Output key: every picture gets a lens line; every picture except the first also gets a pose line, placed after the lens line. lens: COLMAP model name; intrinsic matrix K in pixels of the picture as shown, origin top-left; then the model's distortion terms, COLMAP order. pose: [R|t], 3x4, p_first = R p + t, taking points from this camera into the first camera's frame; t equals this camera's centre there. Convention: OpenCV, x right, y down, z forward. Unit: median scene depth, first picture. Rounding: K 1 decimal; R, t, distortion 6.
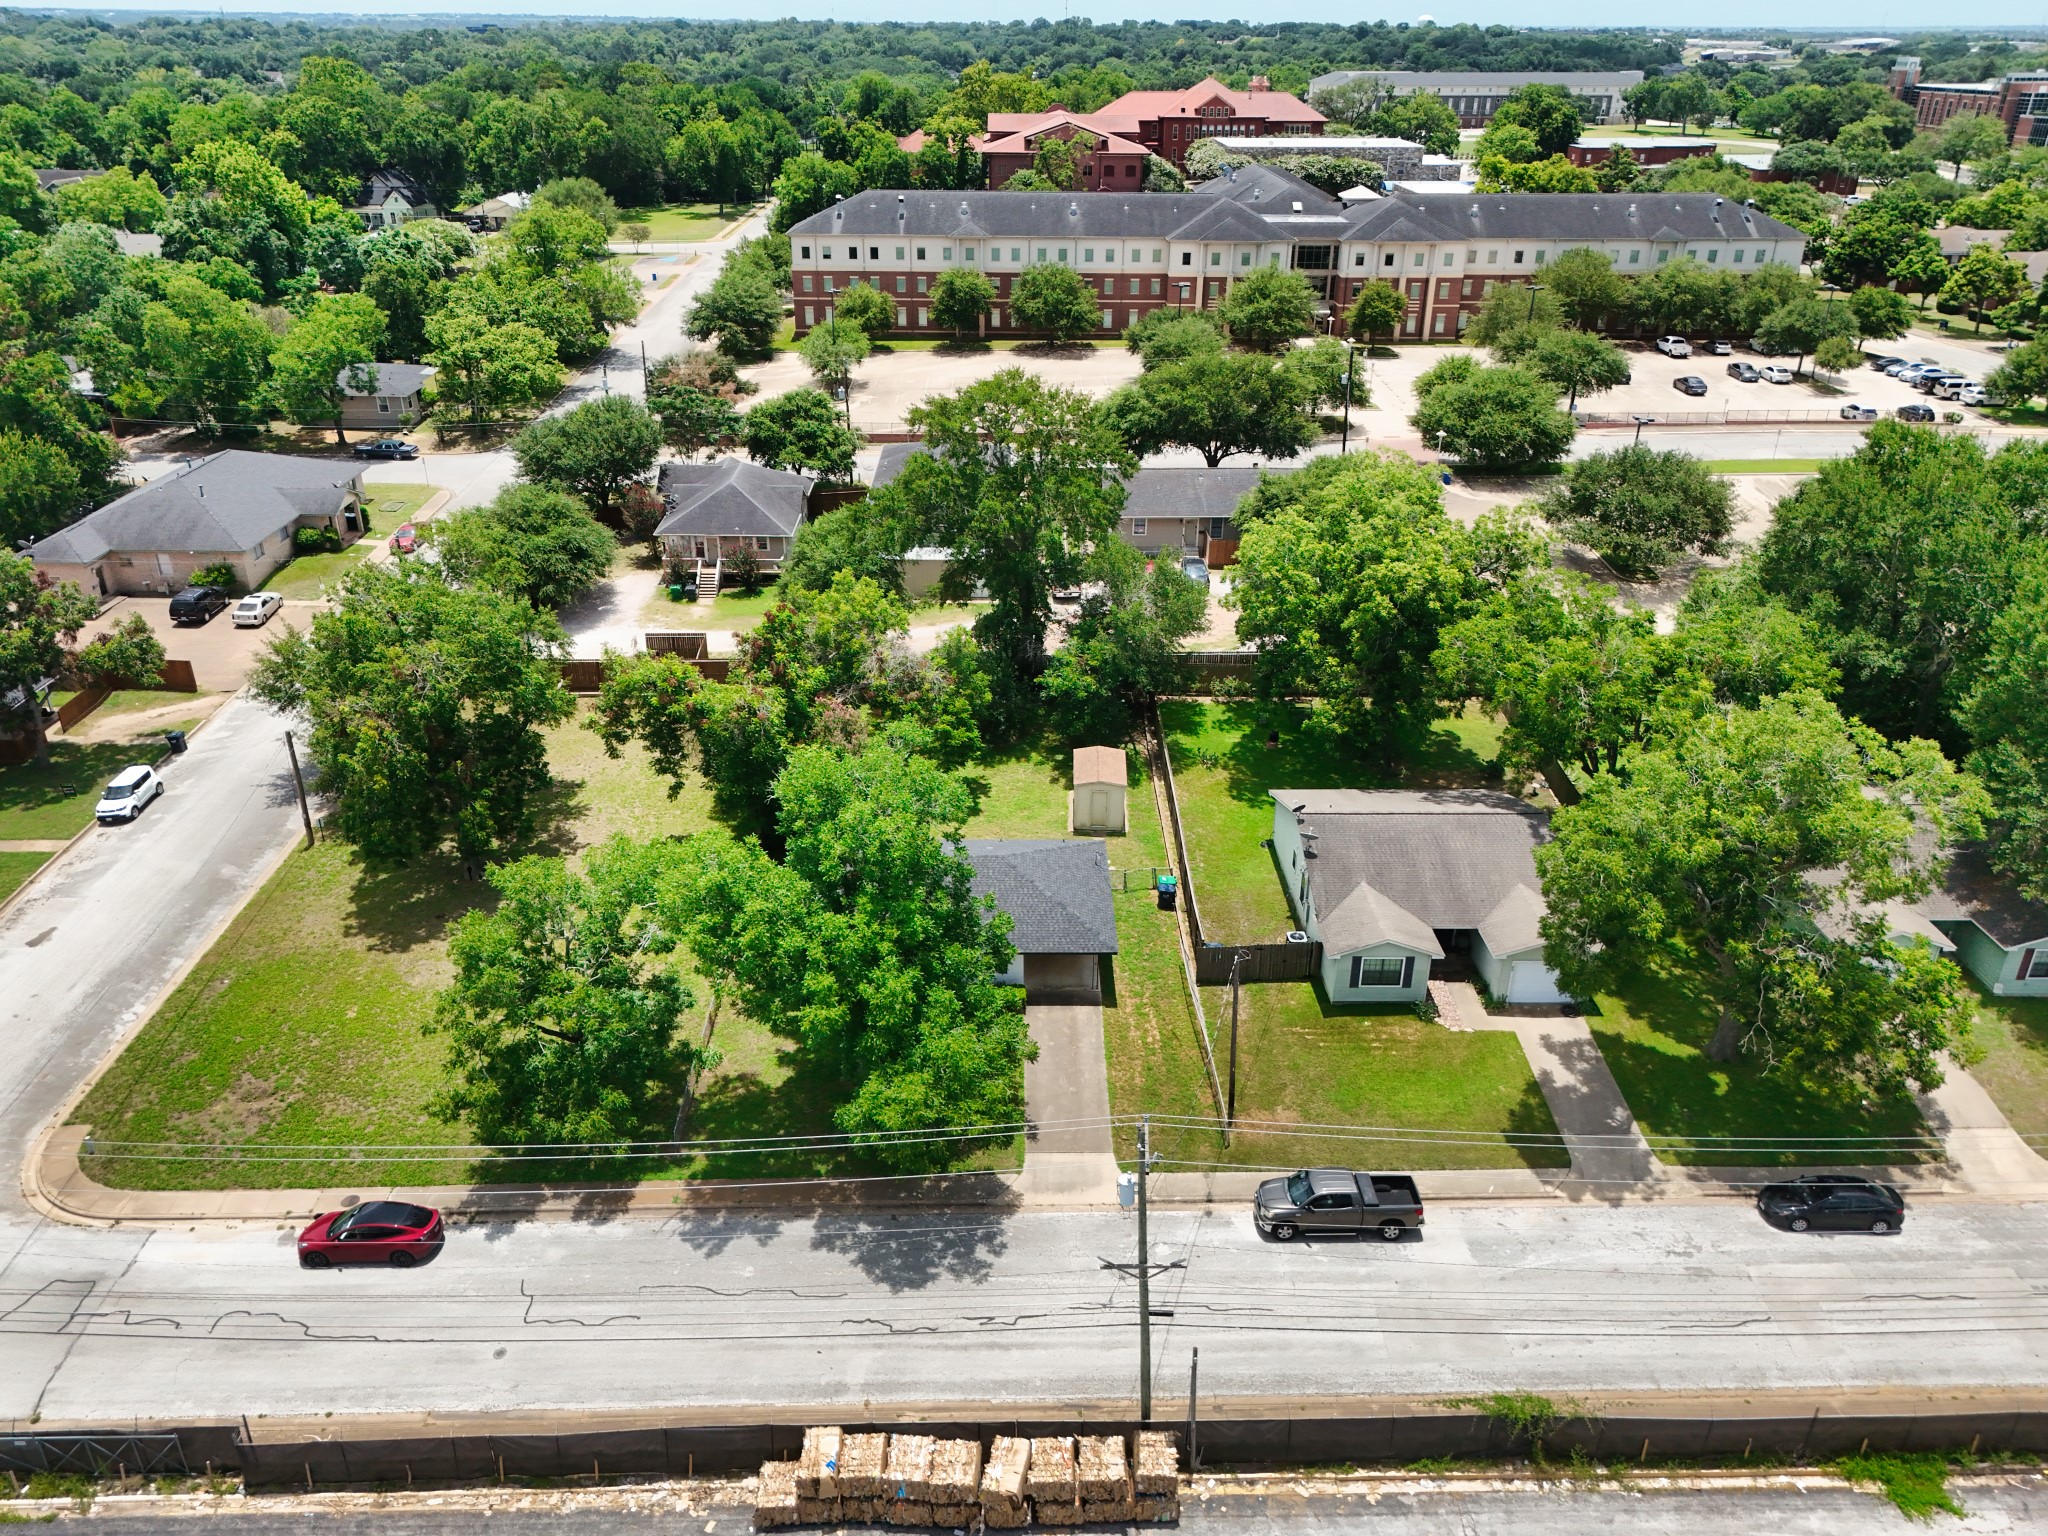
lens RADIAL K [[1498.3, 0, 1021.8], [0, 1498.3, 767.4], [0, 0, 1]] dist [0.054870, -0.039643]
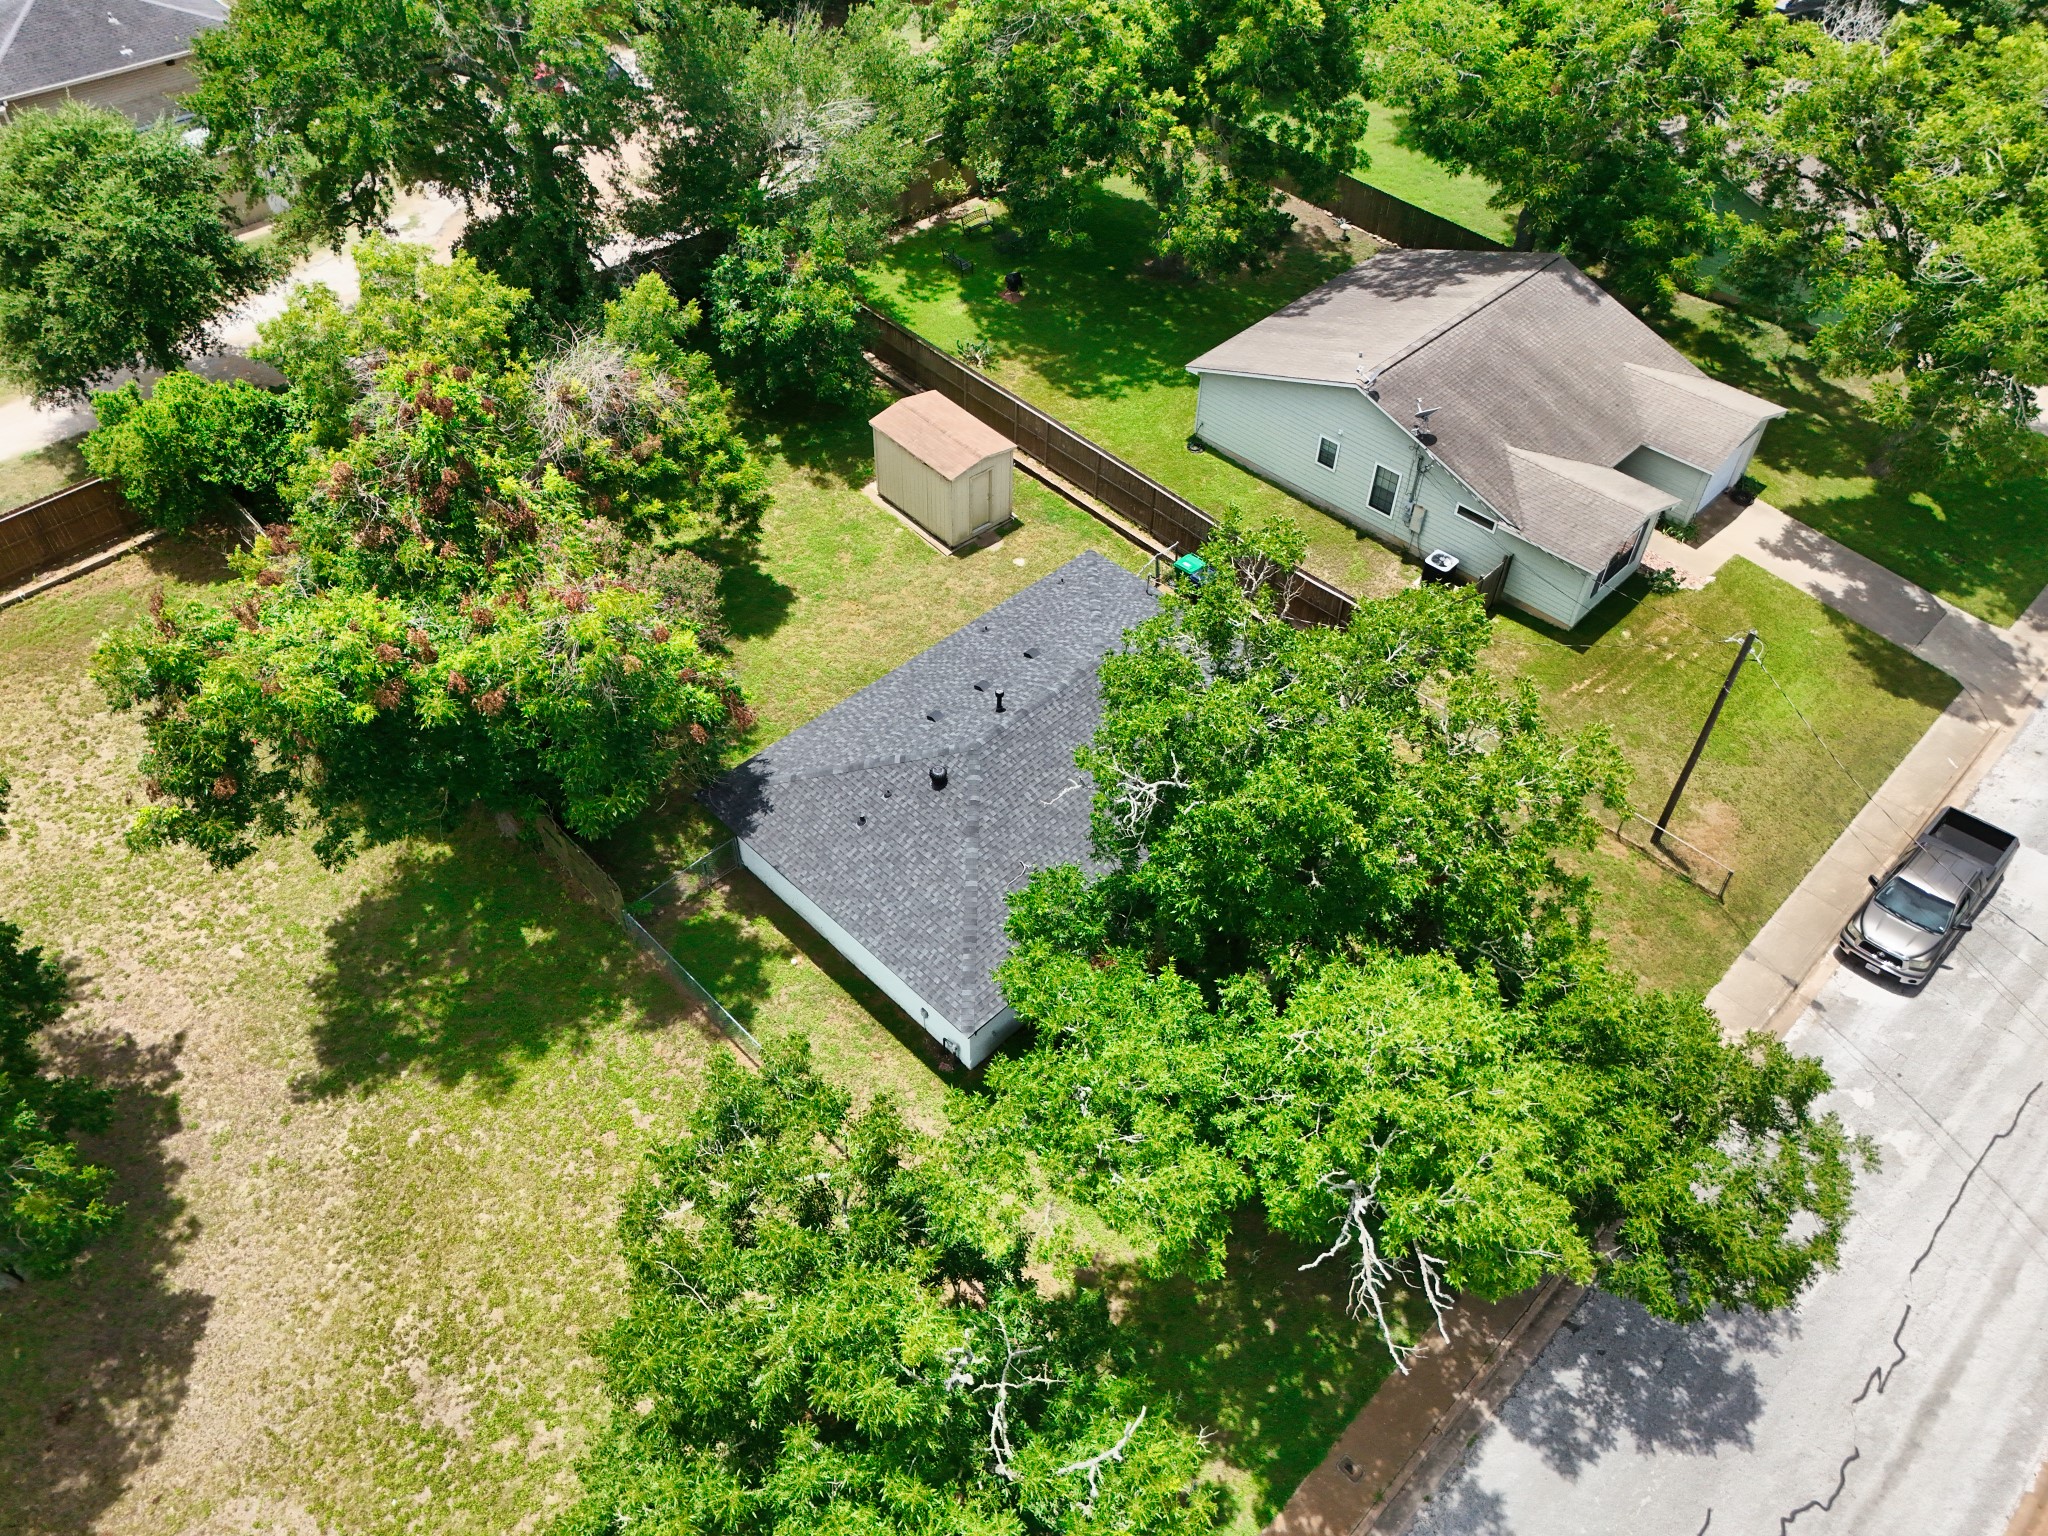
lens RADIAL K [[1498.3, 0, 1011.9], [0, 1498.3, 767.1], [0, 0, 1]] dist [0.054870, -0.039643]
pose [[0.717174, -0.500226, 0.485217, -0.277864], [0.300465, 0.850167, 0.432363, -0.133911], [-0.628795, -0.164289, 0.760017, 0.488623]]
